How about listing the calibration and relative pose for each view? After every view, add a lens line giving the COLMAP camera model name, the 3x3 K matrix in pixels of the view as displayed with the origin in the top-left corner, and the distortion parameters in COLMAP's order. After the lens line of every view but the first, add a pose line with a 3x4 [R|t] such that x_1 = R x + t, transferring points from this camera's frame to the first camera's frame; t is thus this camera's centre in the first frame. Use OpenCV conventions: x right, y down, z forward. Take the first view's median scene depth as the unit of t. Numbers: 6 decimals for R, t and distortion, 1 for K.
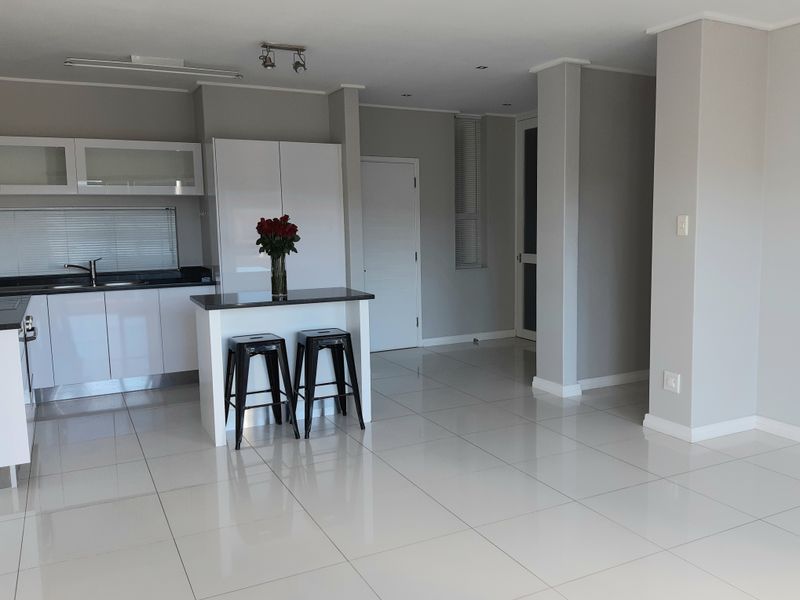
lens RADIAL K [[688.8, 0, 448.4], [0, 688.8, 302.7], [0, 0, 1]] dist [0.110011, -0.205442]
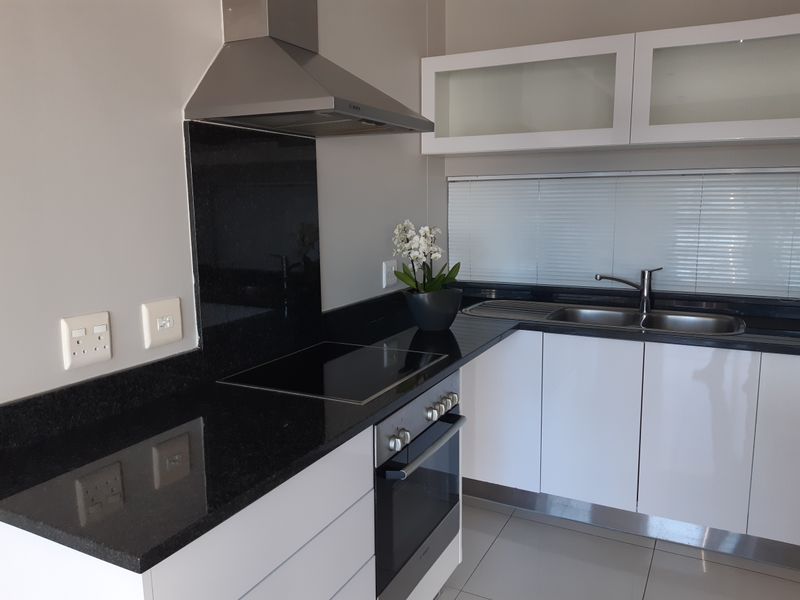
lens RADIAL K [[613.9, 0, 400.0], [0, 613.9, 300.0], [0, 0, 1]] dist [0.091860, -0.170130]
pose [[0.553377, 0.141374, -0.820846, -0.232254], [-0.098927, 0.989671, 0.103758, -0.072586], [0.827035, 0.023786, 0.561647, 0.610328]]
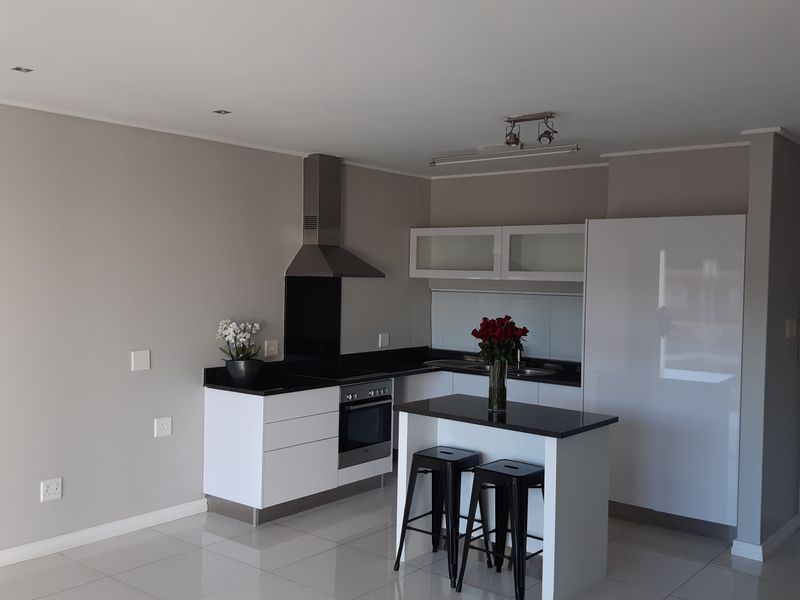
lens RADIAL K [[787.6, 0, 400.0], [0, 787.6, 300.0], [0, 0, 1]] dist [0.152816, -0.400289]
pose [[0.374973, 0.050217, -0.925674, 0.496237], [-0.137064, 0.990561, -0.001785, -0.104649], [0.916847, 0.127546, 0.378317, 0.433977]]
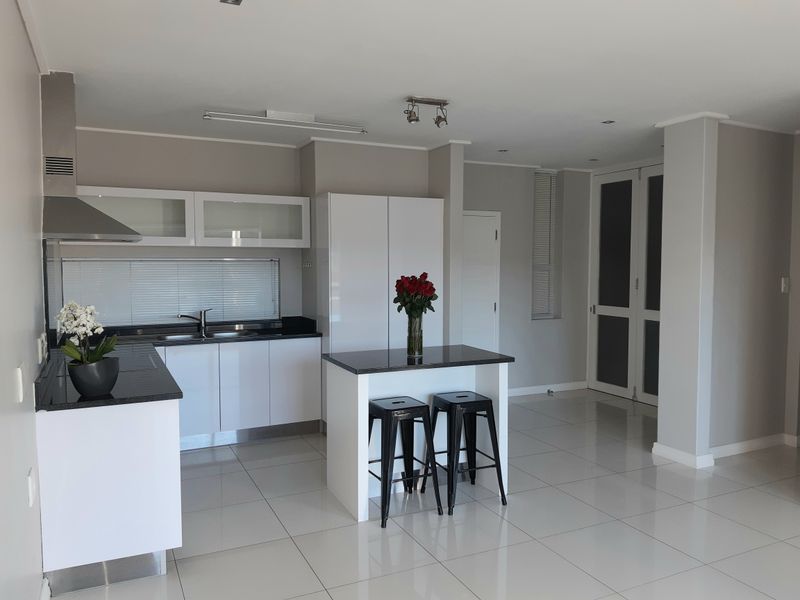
lens RADIAL K [[613.9, 0, 400.0], [0, 613.9, 300.0], [0, 0, 1]] dist [0.091860, -0.170130]
pose [[0.998160, 0.017009, -0.058201, -0.181898], [-0.020234, 0.998267, -0.055266, -0.034039], [0.057160, 0.056342, 0.996774, 0.127026]]
